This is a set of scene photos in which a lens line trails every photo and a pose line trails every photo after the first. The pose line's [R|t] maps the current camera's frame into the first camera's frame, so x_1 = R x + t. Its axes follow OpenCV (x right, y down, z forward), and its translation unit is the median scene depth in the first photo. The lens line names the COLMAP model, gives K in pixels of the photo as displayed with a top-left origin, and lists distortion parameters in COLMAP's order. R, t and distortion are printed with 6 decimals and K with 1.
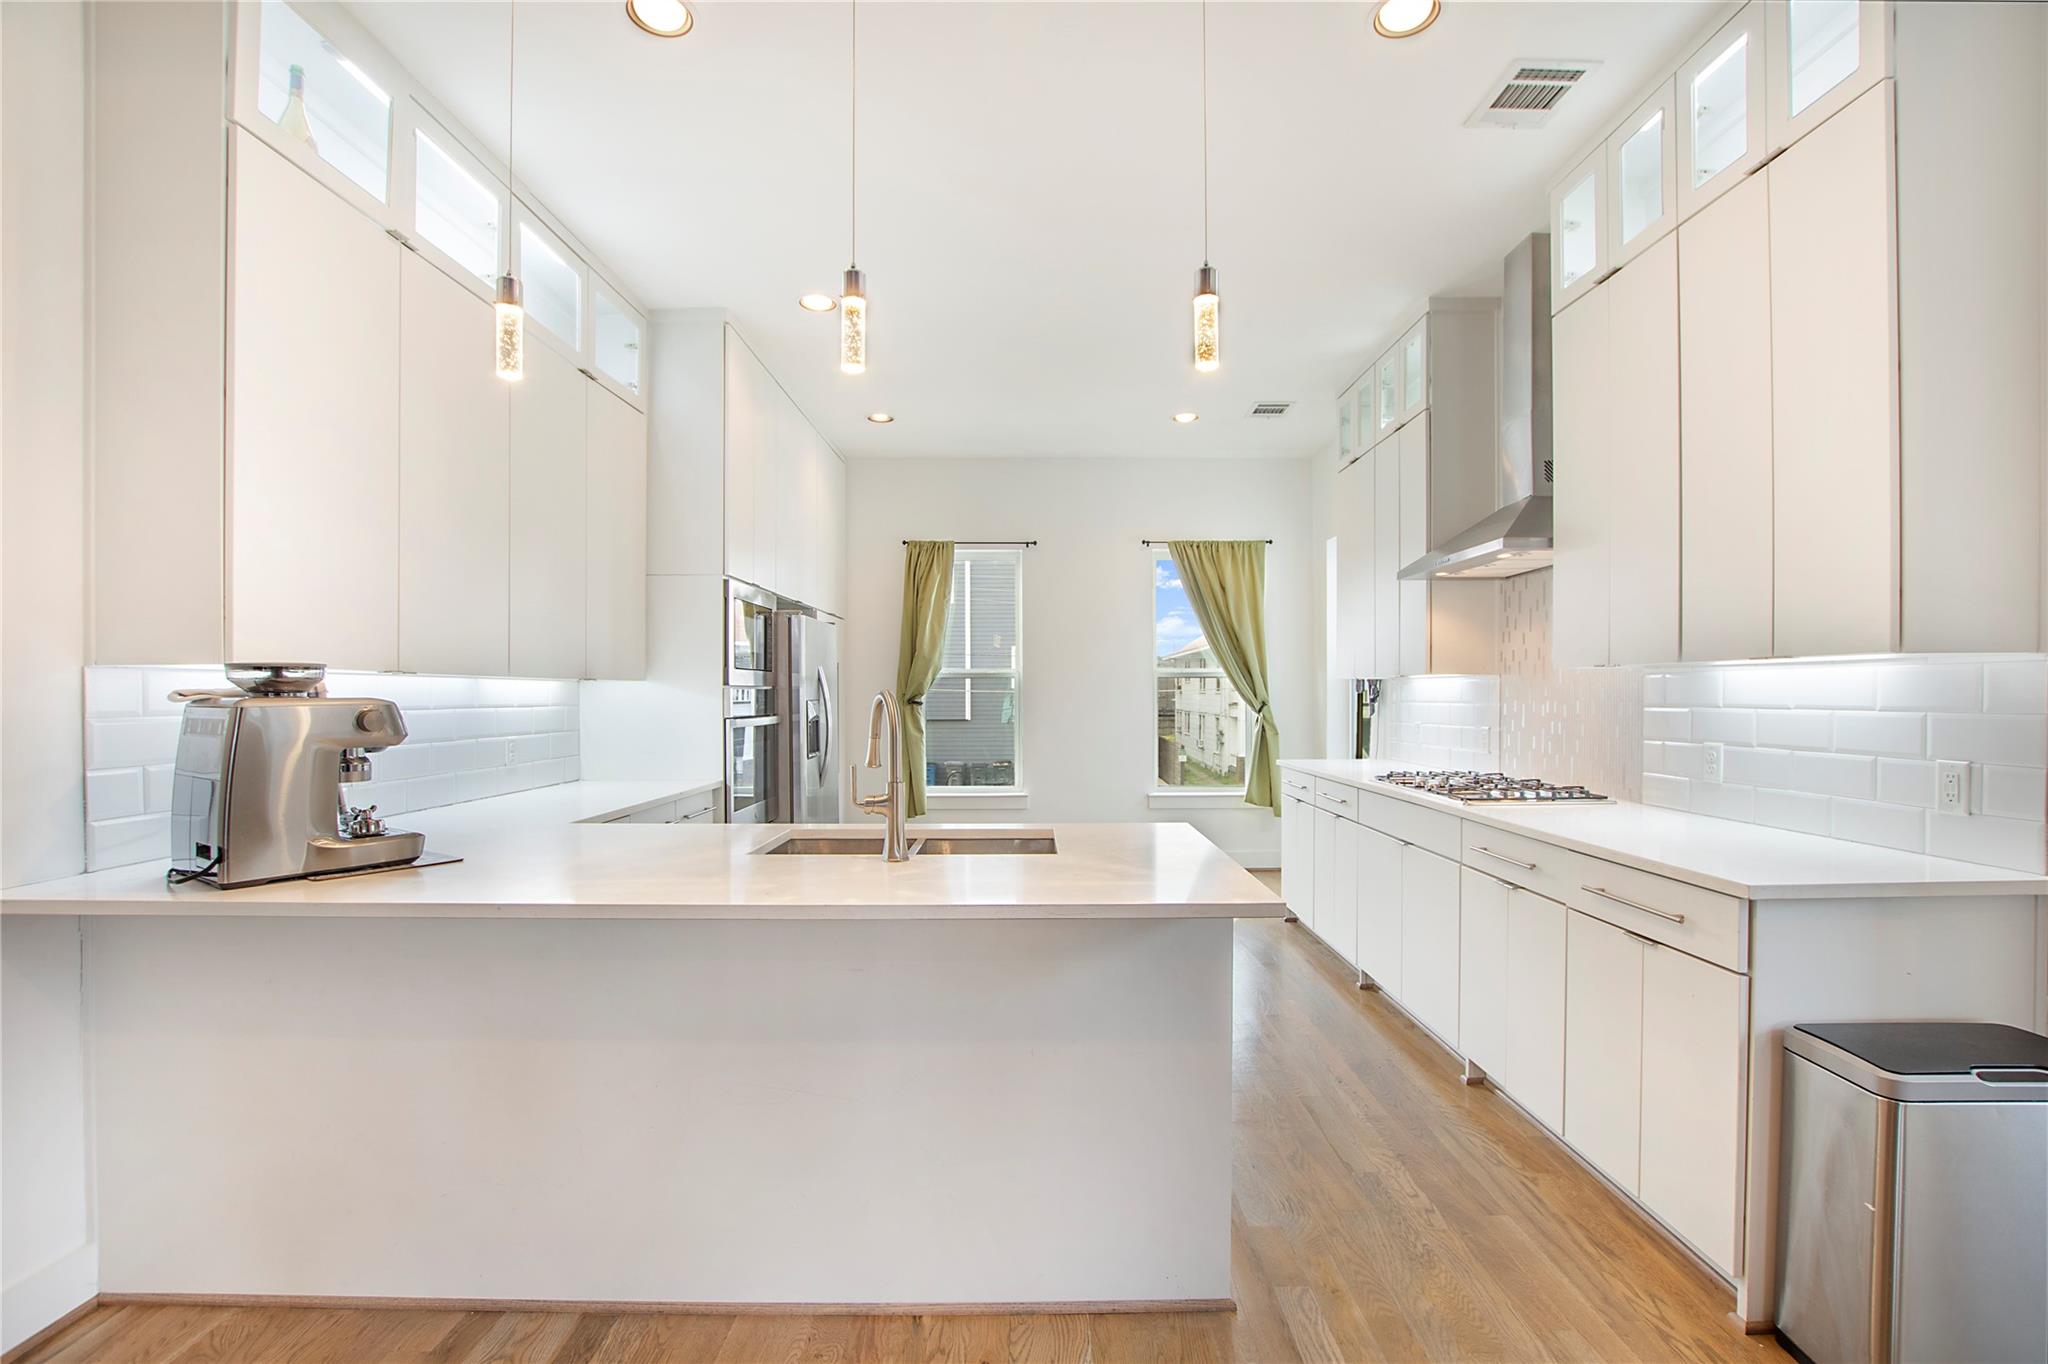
lens RADIAL K [[911.1, 0, 1031.4], [0, 911.1, 695.0], [0, 0, 1]] dist [-0.028663, 0.000203]
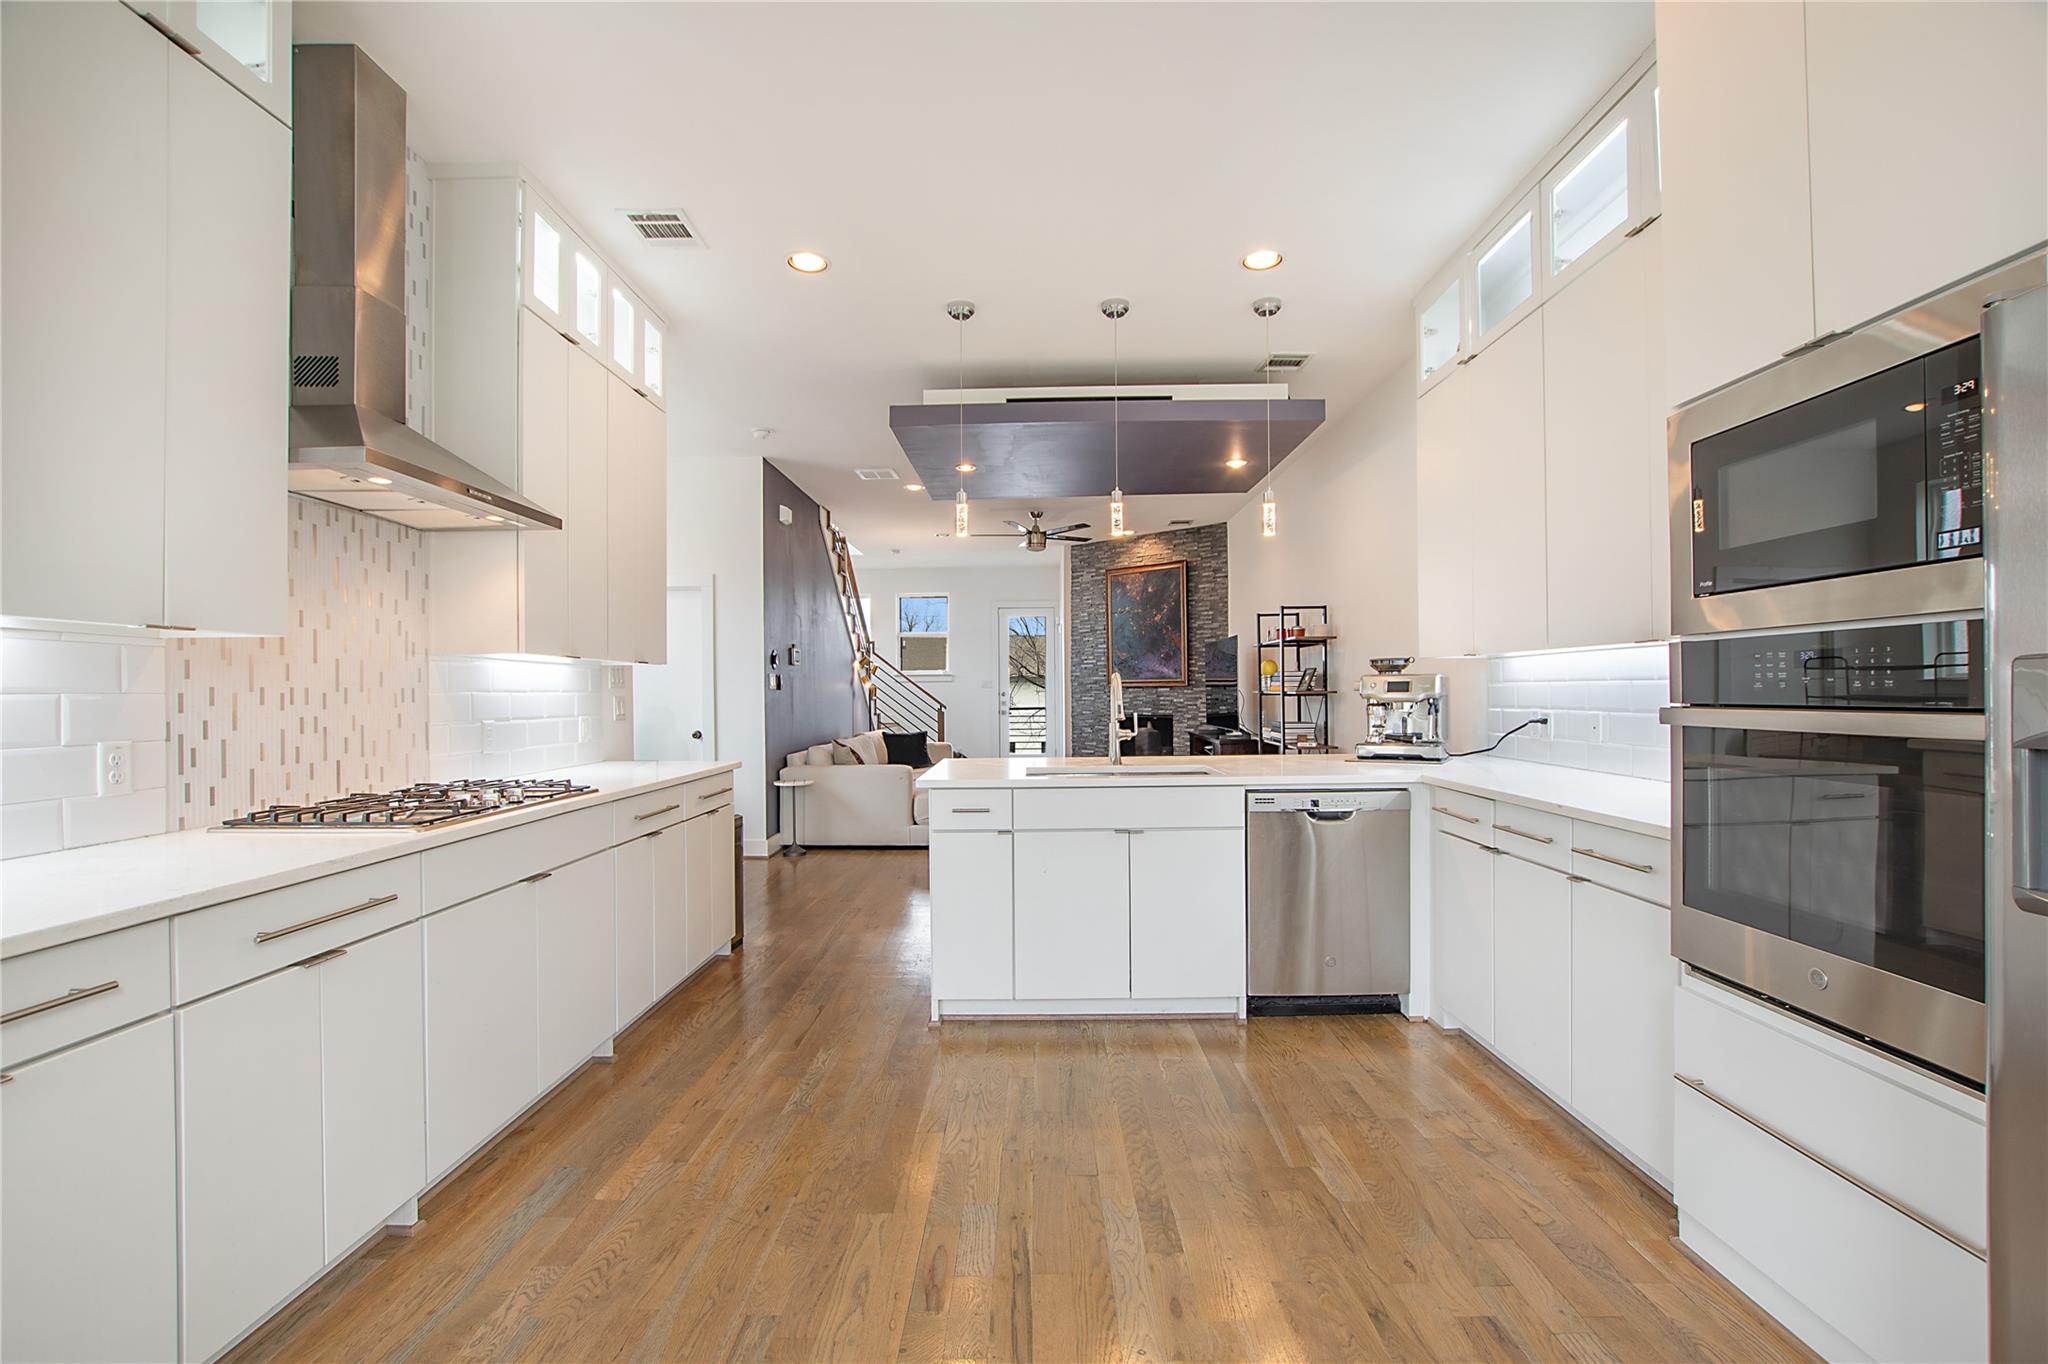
lens RADIAL K [[902.4, 0, 1029.1], [0, 902.4, 701.0], [0, 0, 1]] dist [-0.028299, 0.000330]
pose [[-0.999929, 0.004592, 0.011030, 0.000233], [0.004698, 0.999943, 0.009629, 0.013591], [-0.010985, 0.009680, -0.999893, 1.643698]]
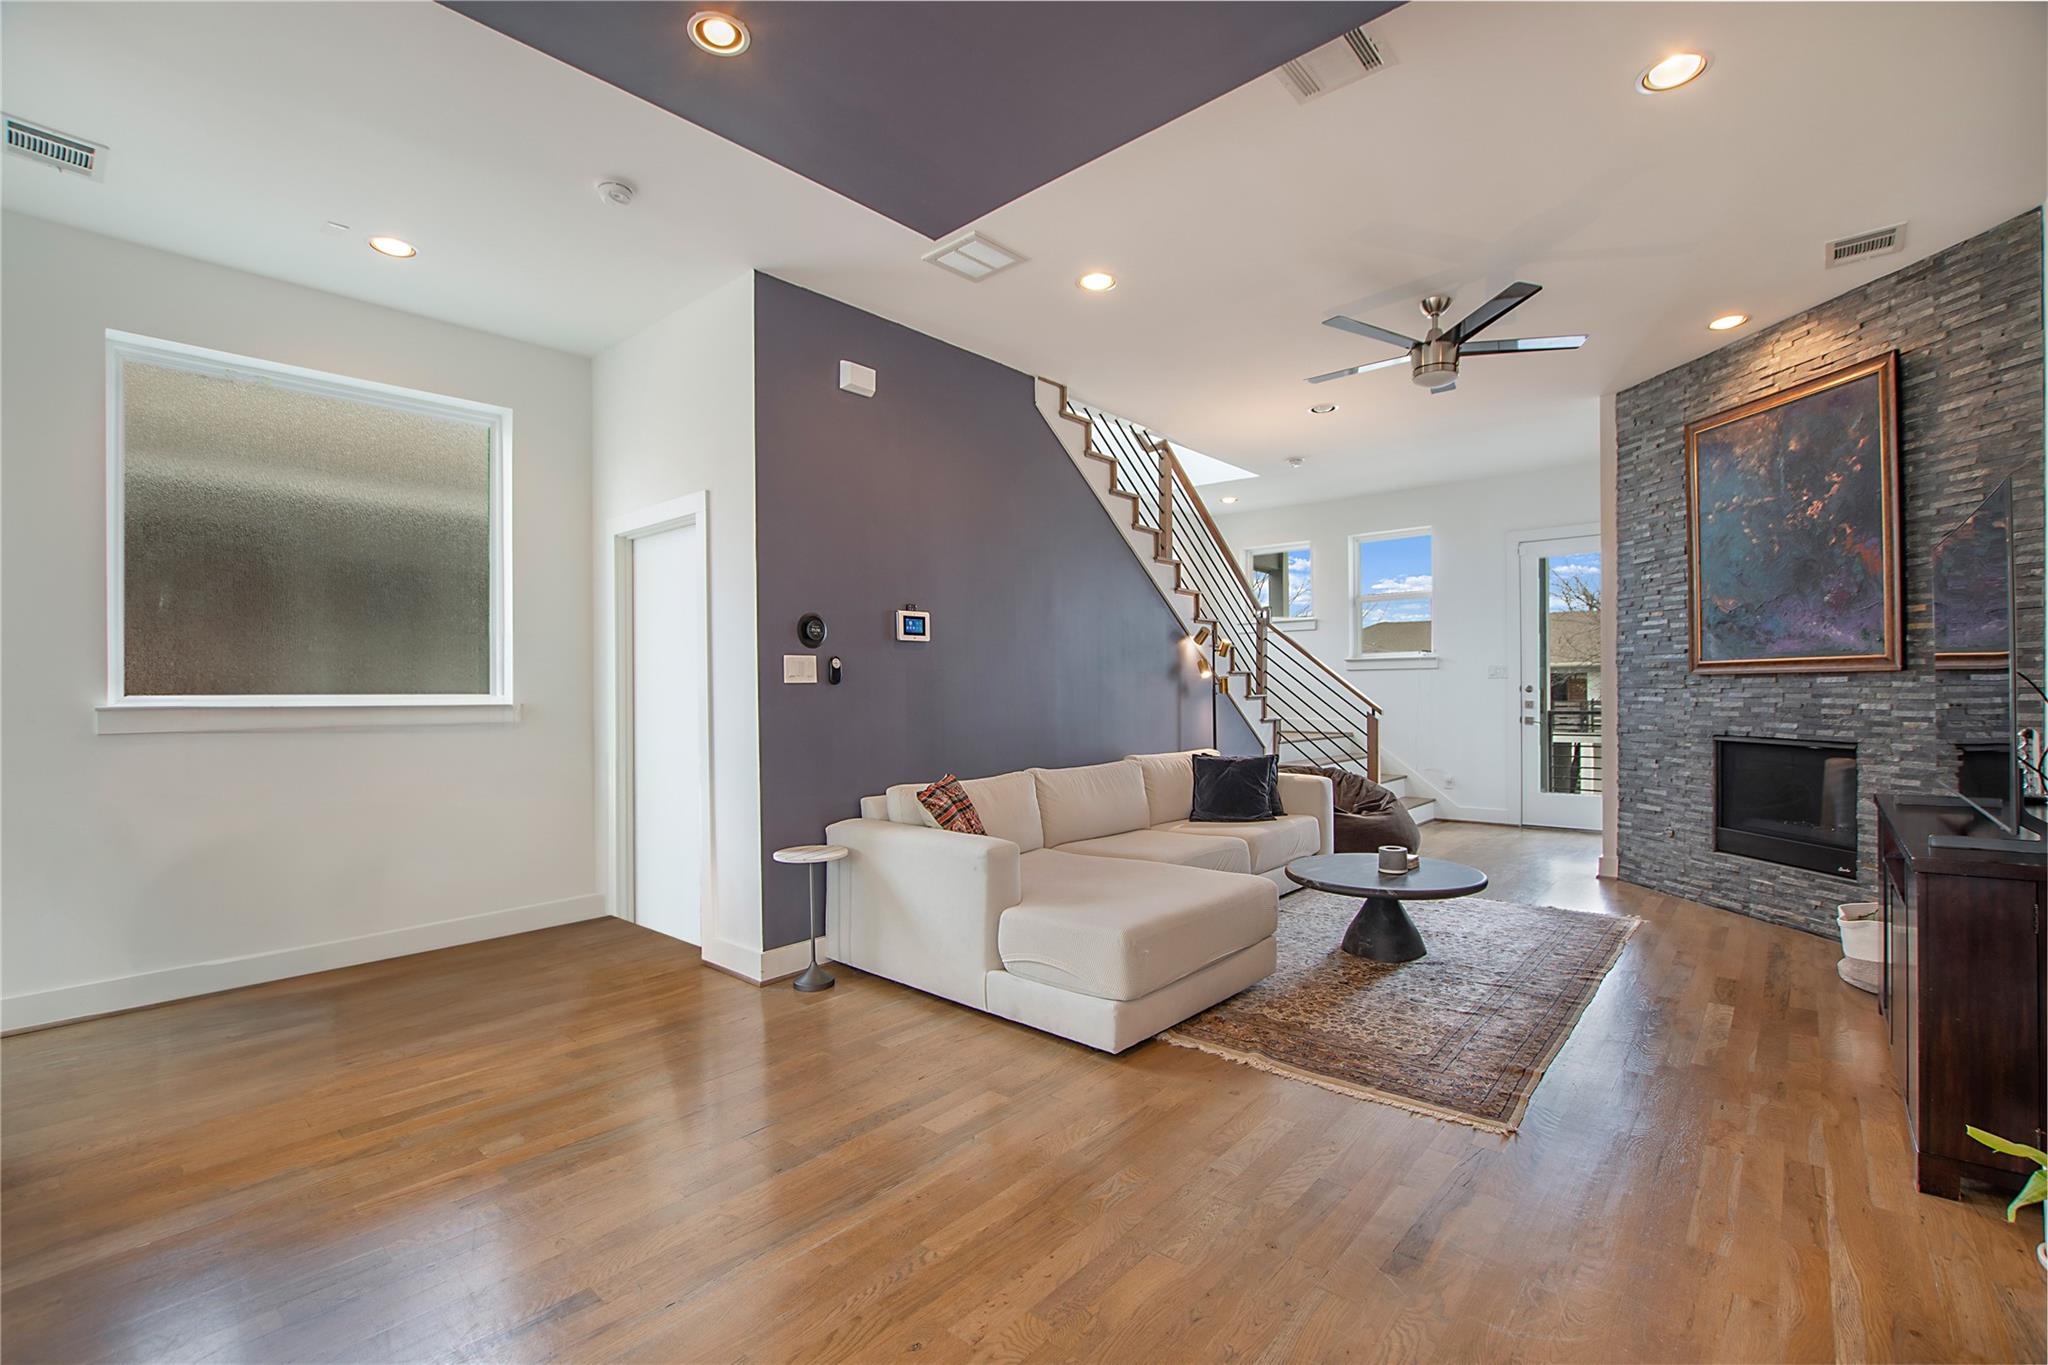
lens RADIAL K [[911.1, 0, 1031.4], [0, 911.1, 695.5], [0, 0, 1]] dist [-0.028663, 0.000203]
pose [[-0.756538, -0.000176, 0.653949, -0.353880], [0.006425, 0.999950, 0.007702, 0.011850], [-0.653918, 0.010028, -0.756499, 0.392001]]
